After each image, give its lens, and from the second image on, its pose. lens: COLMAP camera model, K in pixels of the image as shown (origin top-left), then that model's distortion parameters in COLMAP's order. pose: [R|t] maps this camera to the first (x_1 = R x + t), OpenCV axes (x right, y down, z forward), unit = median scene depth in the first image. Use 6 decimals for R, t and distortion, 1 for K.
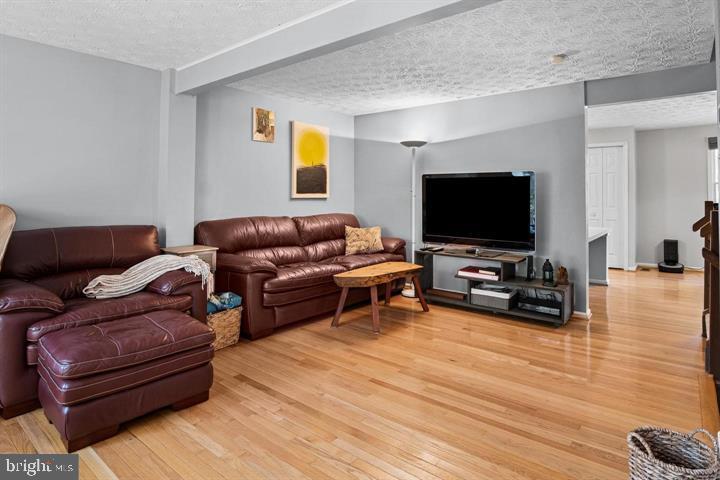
lens RADIAL K [[394.3, 0, 333.9], [0, 394.3, 184.1], [0, 0, 1]] dist [-0.015335, 0.005815]
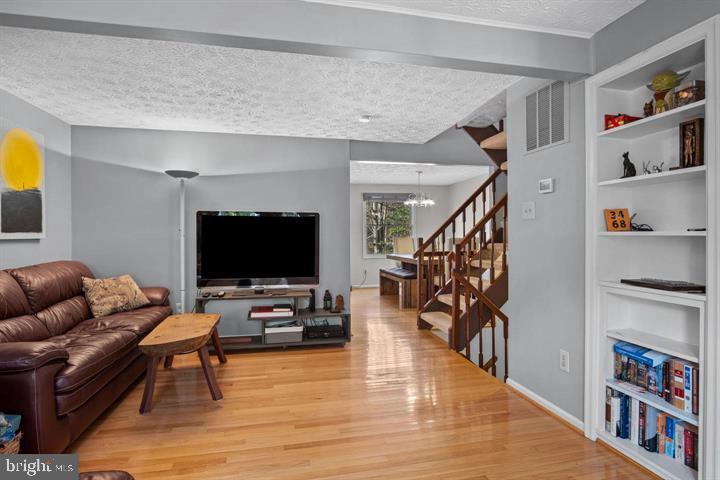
lens RADIAL K [[394.3, 0, 363.1], [0, 394.3, 235.7], [0, 0, 1]] dist [-0.015335, 0.005815]
pose [[0.616842, -0.005259, 0.787069, -0.250576], [-0.019156, 0.999581, 0.021691, 0.004942], [-0.786854, -0.028457, 0.616483, 0.181501]]
